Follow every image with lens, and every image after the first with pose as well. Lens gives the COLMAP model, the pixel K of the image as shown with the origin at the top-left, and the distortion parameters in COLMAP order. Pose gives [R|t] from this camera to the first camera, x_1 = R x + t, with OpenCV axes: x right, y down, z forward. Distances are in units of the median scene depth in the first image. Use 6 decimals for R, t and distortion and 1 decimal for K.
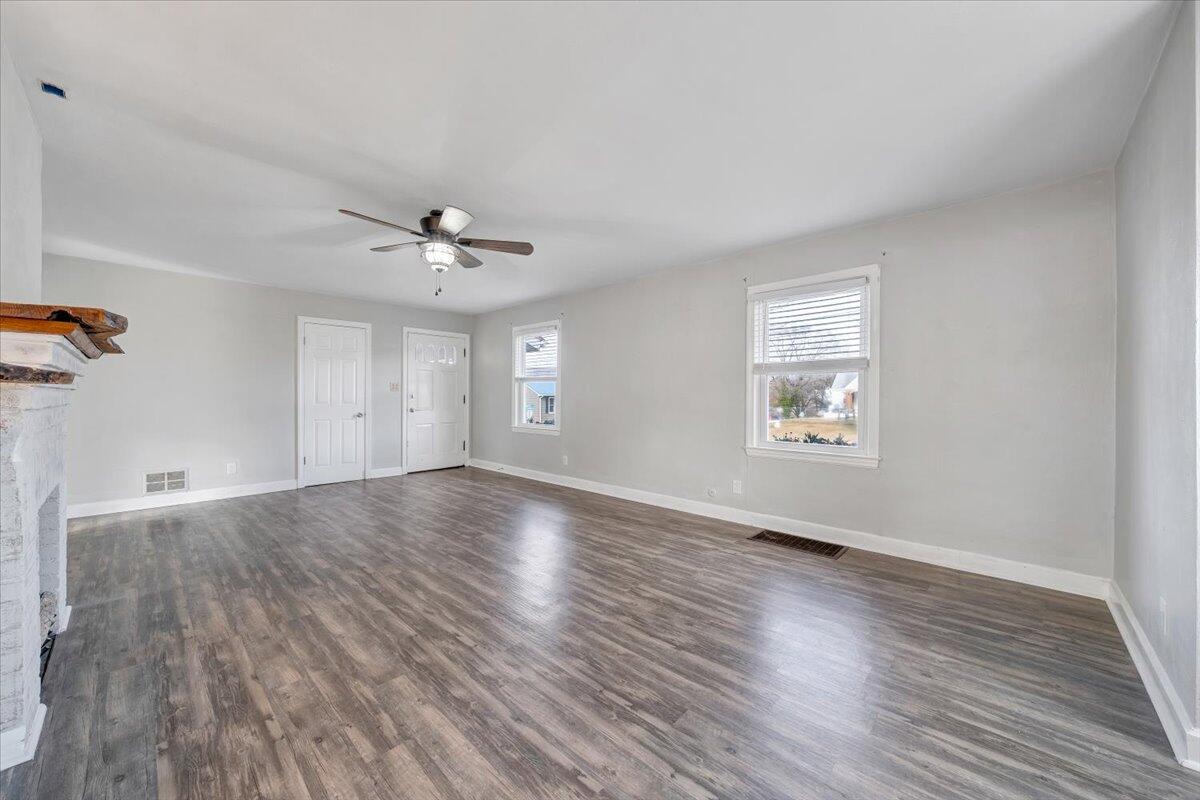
lens RADIAL K [[440.8, 0, 605.9], [0, 440.8, 396.6], [0, 0, 1]] dist [-0.001512, -0.000200]
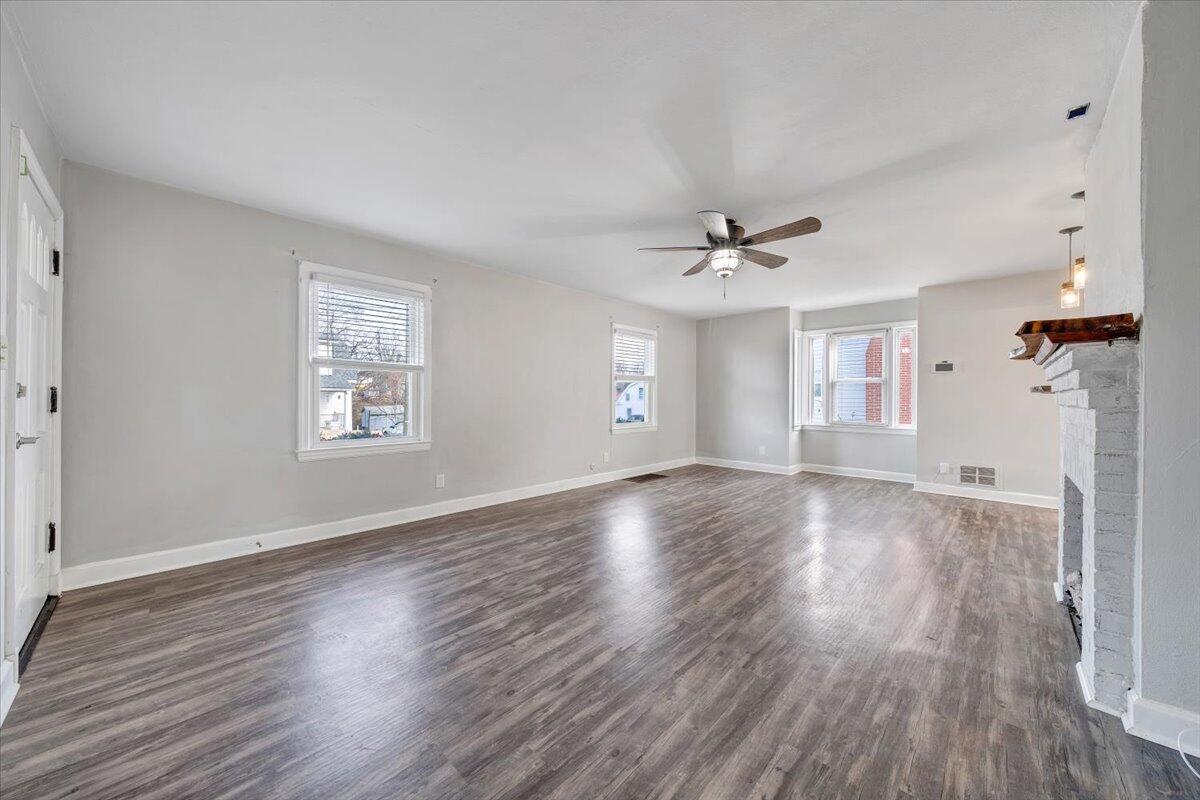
lens RADIAL K [[402.3, 0, 603.1], [0, 402.3, 397.8], [0, 0, 1]] dist [-0.002365, 0.000259]
pose [[0.040556, -0.008009, 0.999145, -1.359256], [-0.004041, 0.999958, 0.008180, -0.002922], [-0.999169, -0.004369, 0.040522, 1.260334]]
